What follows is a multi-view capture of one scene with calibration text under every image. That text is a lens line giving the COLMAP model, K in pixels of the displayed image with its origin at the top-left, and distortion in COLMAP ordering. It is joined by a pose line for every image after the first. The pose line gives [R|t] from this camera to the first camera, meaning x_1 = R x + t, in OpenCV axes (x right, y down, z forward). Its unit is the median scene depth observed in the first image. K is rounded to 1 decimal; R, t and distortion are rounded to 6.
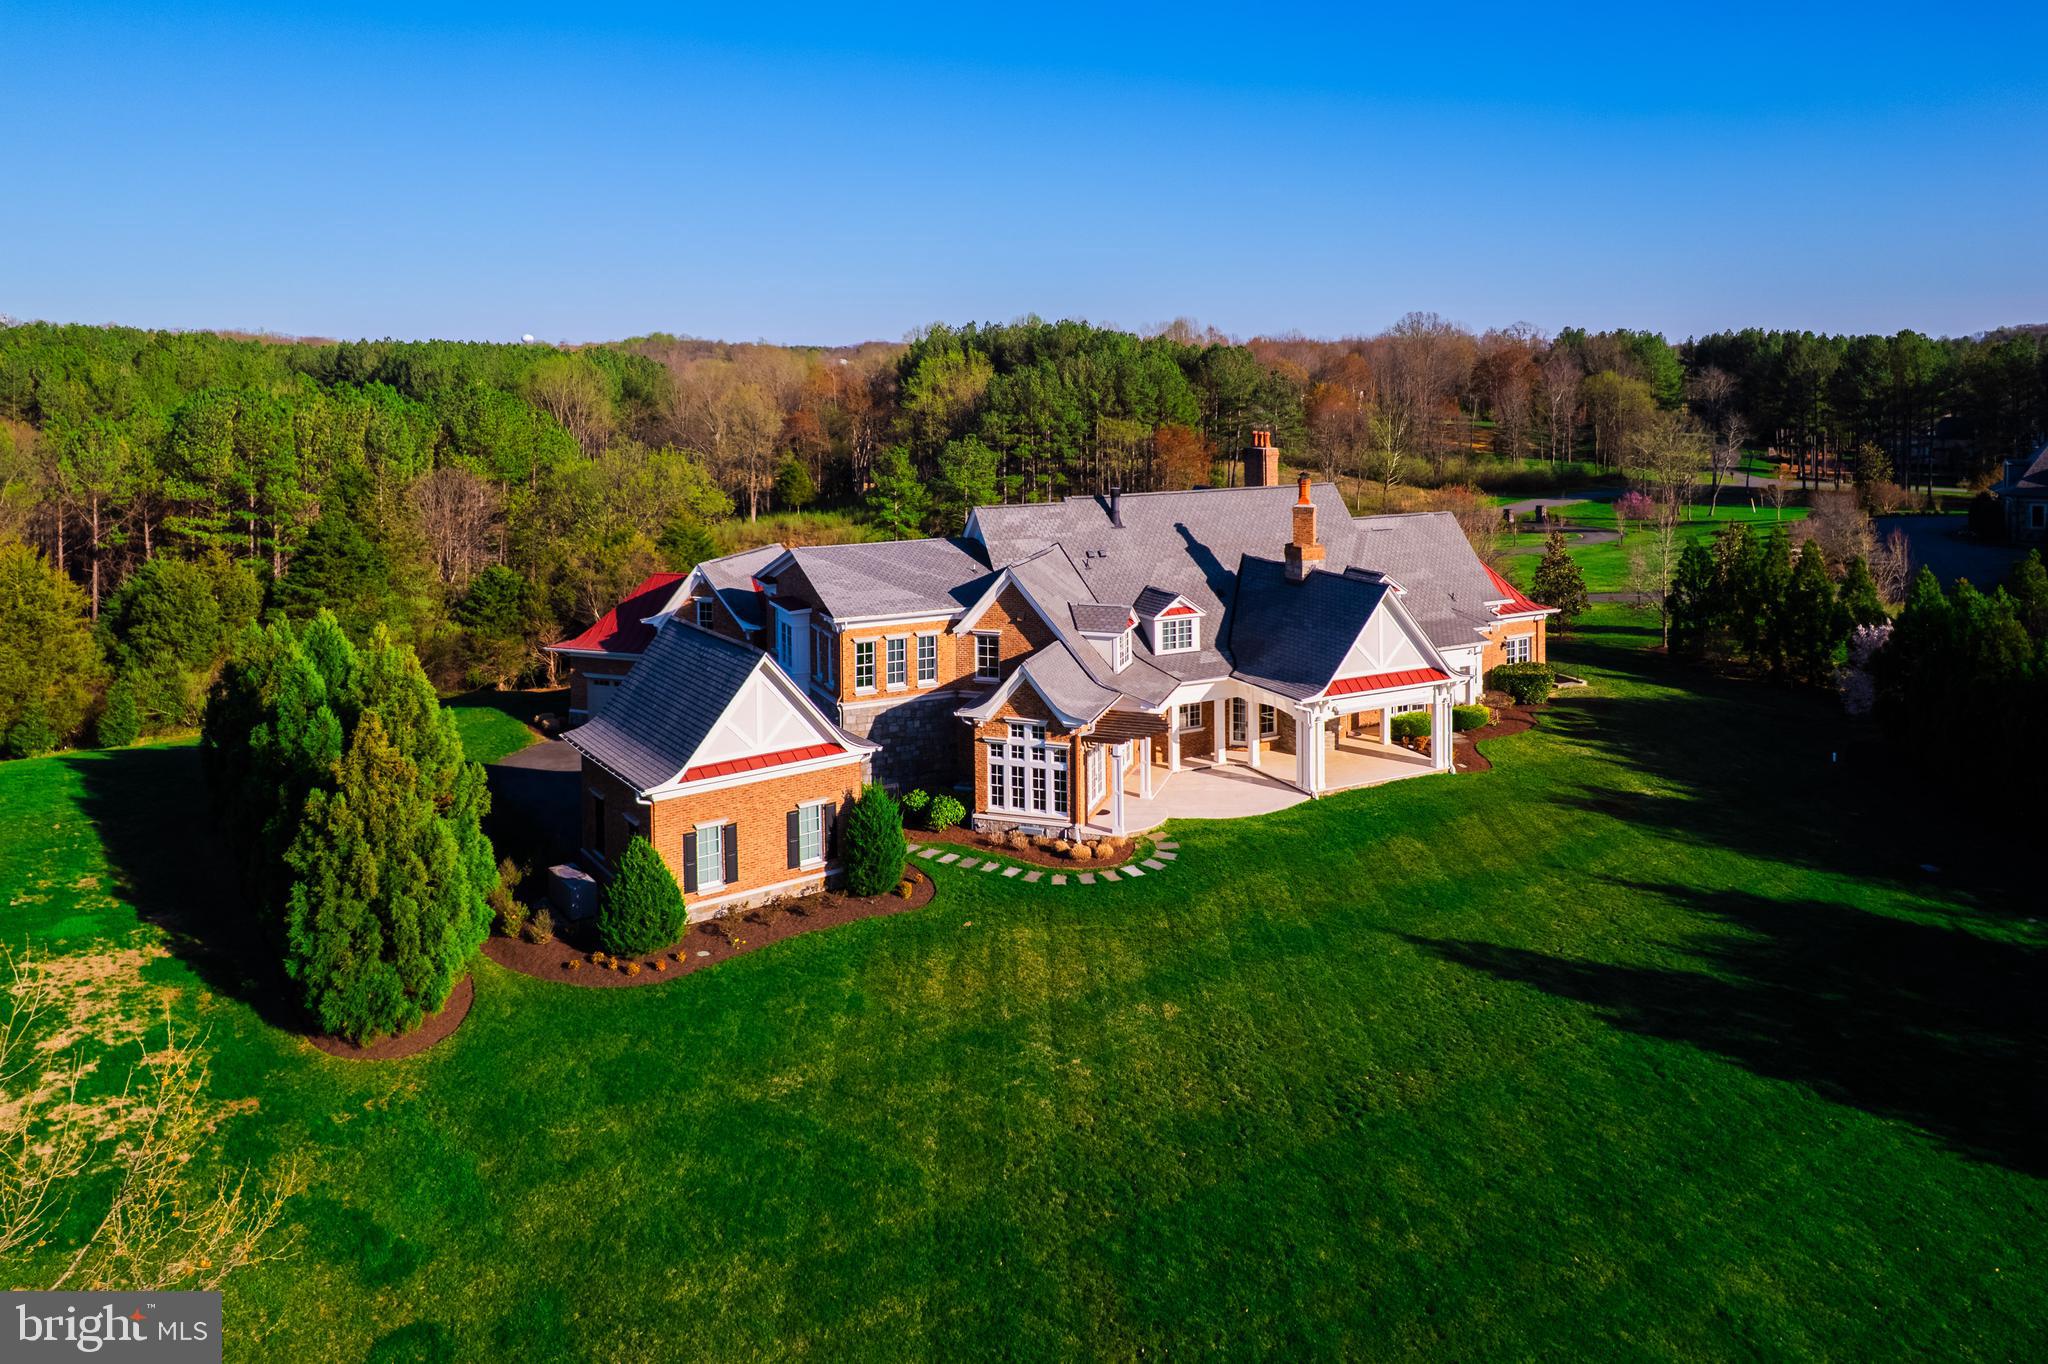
lens RADIAL K [[1391.1, 0, 1030.3], [0, 1391.1, 402.3], [0, 0, 1]] dist [-0.036665, 0.000200]
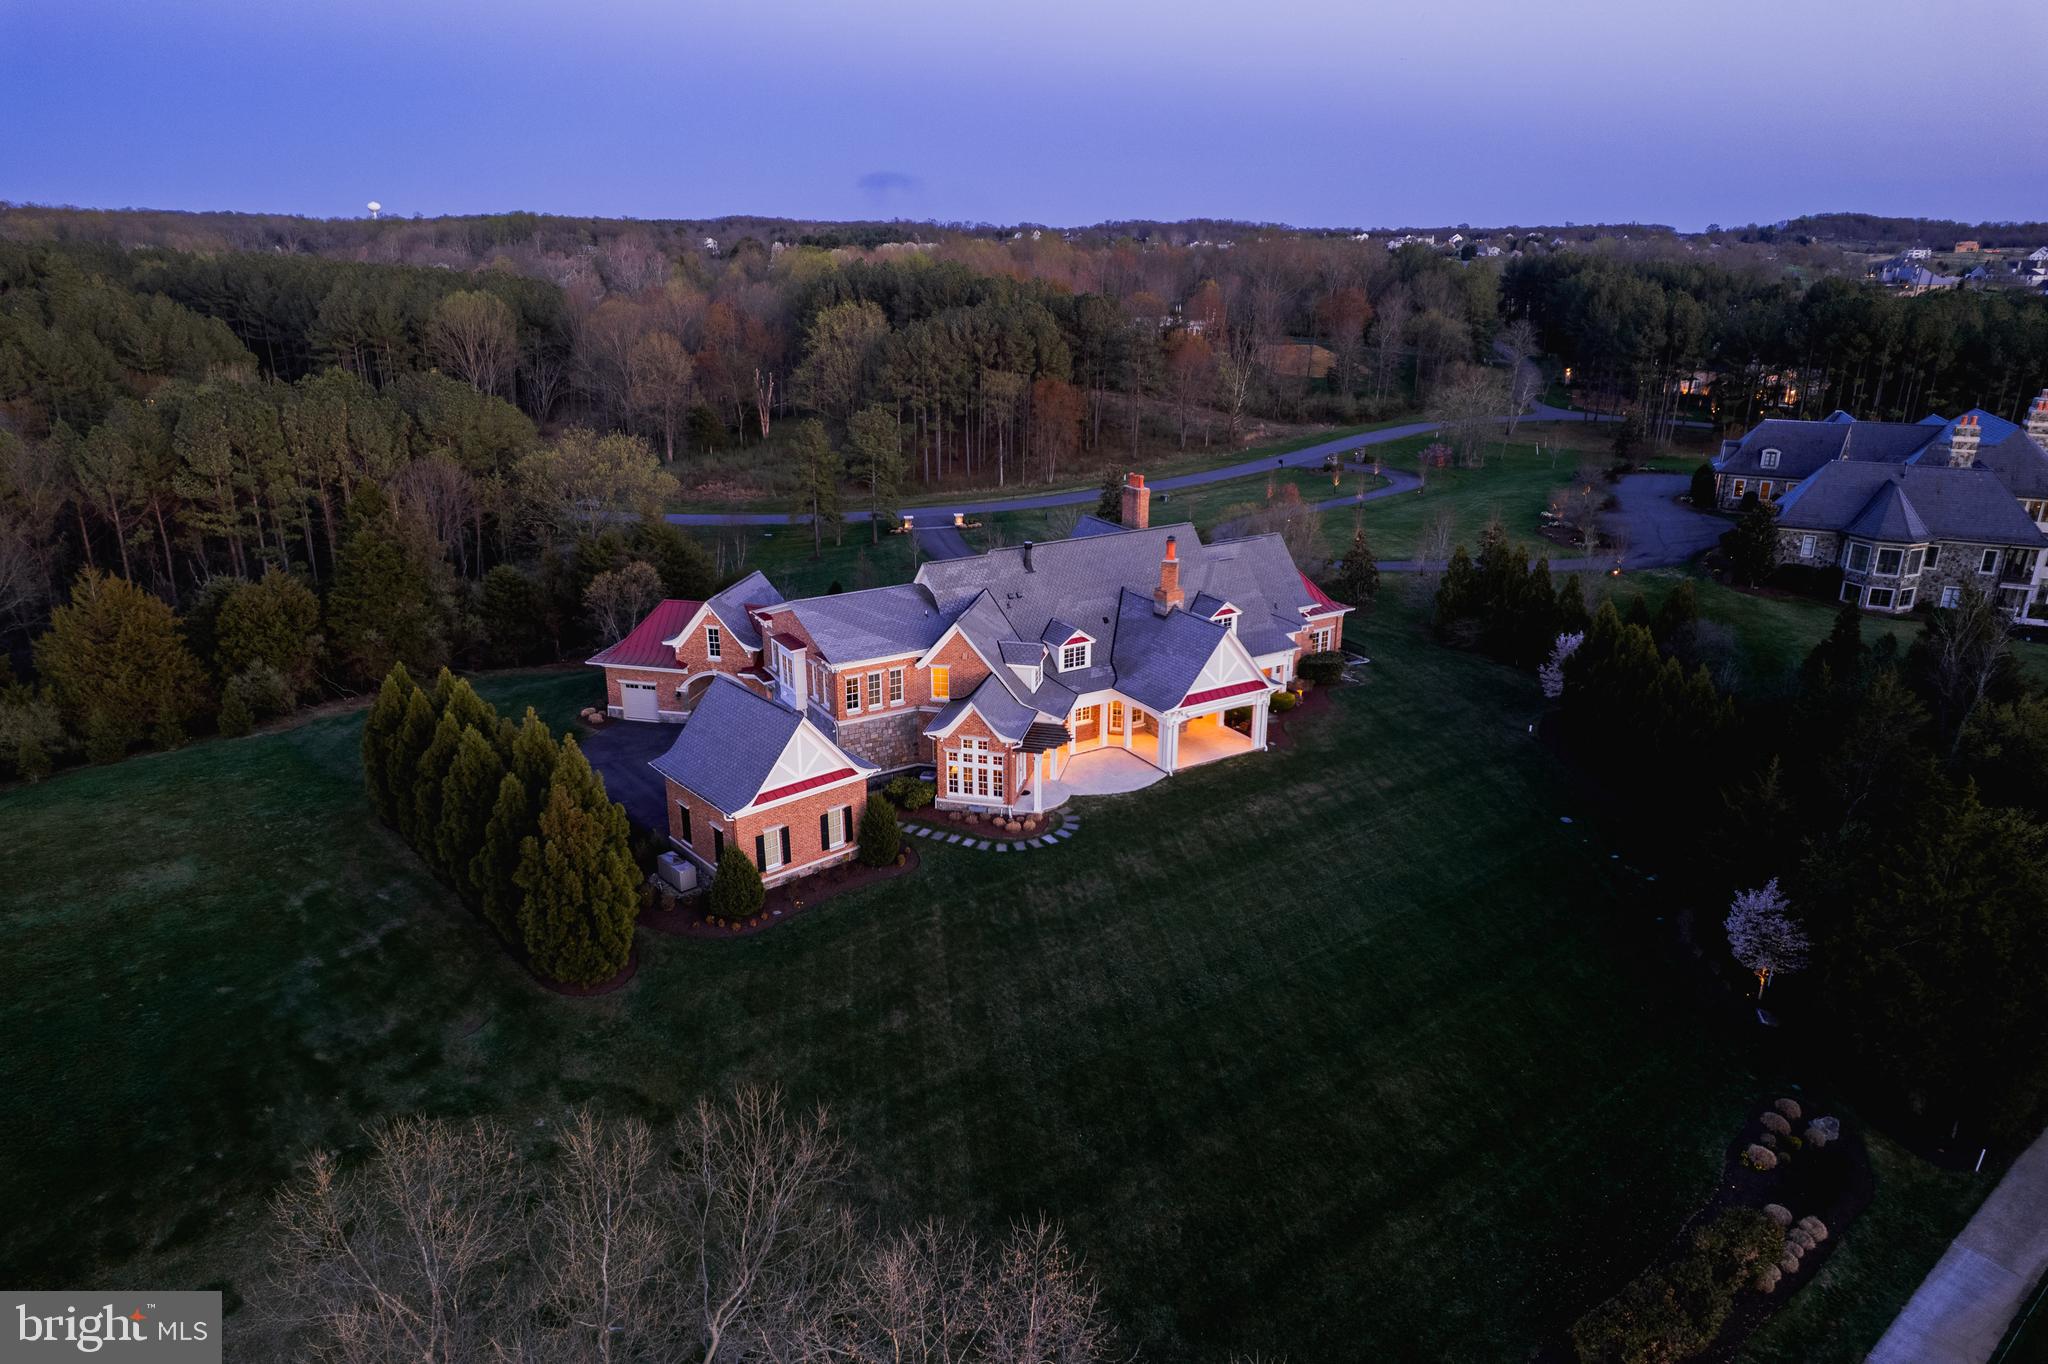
lens RADIAL K [[1313.4, 0, 1024.0], [0, 1313.4, 682.0], [0, 0, 1]] dist [-0.041226, -0.001273]
pose [[0.995367, -0.022819, 0.093397, -0.075933], [-0.006311, 0.953824, 0.300300, -0.229668], [-0.095937, -0.299498, 0.949261, -0.268725]]
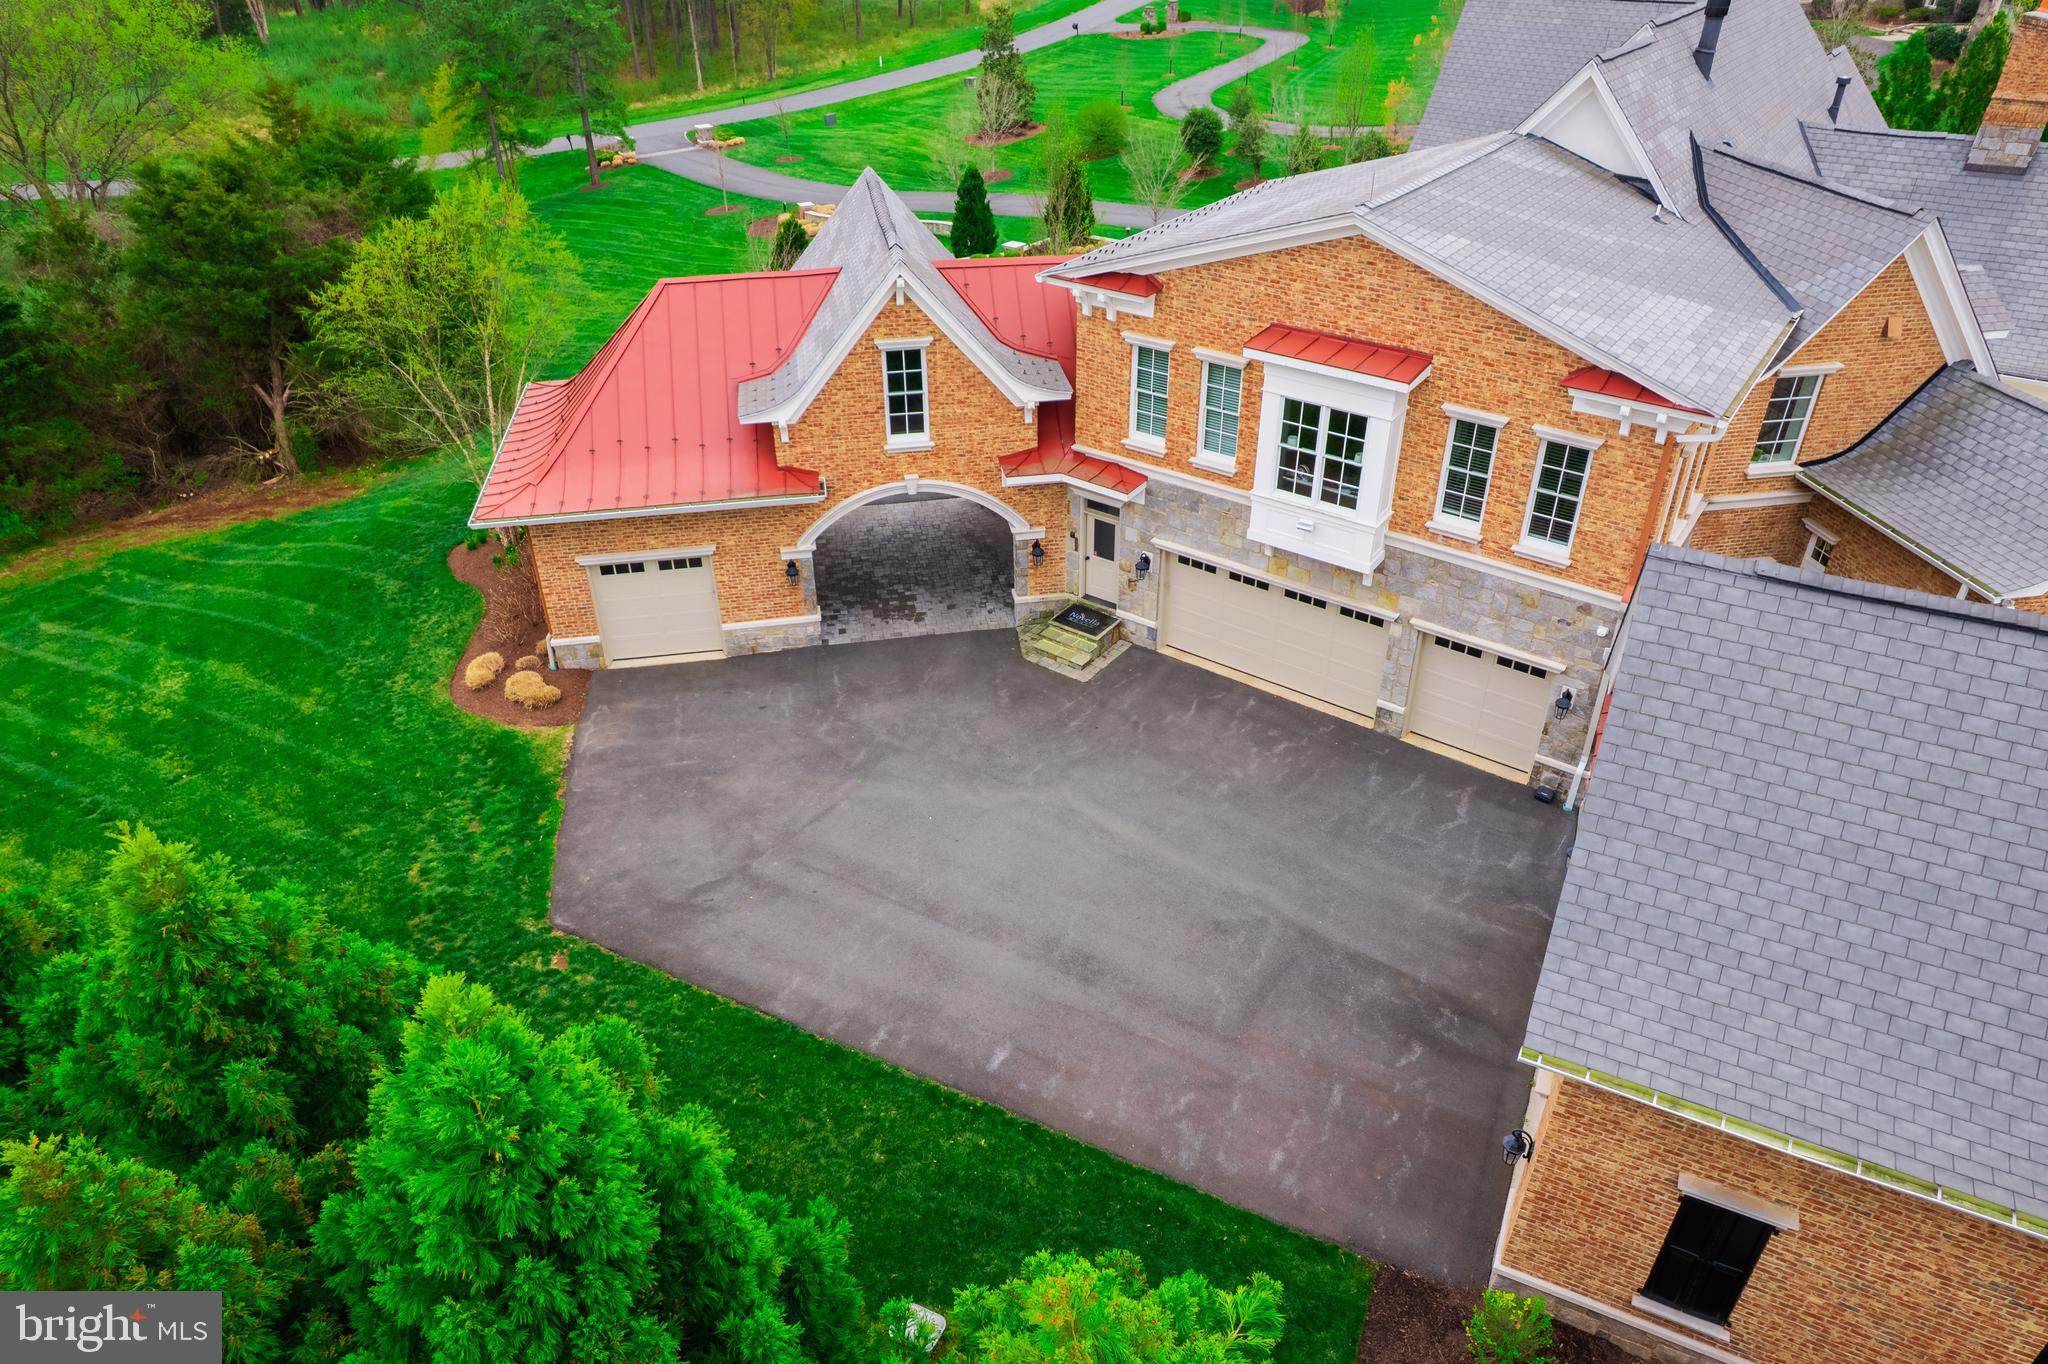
lens RADIAL K [[1332.4, 0, 1024.0], [0, 1332.4, 682.0], [0, 0, 1]] dist [-0.050787, 0.002473]
pose [[0.889622, -0.253782, 0.379695, -0.478307], [0.011881, 0.843970, 0.536258, 0.026340], [-0.456544, -0.472556, 0.753829, 0.831023]]
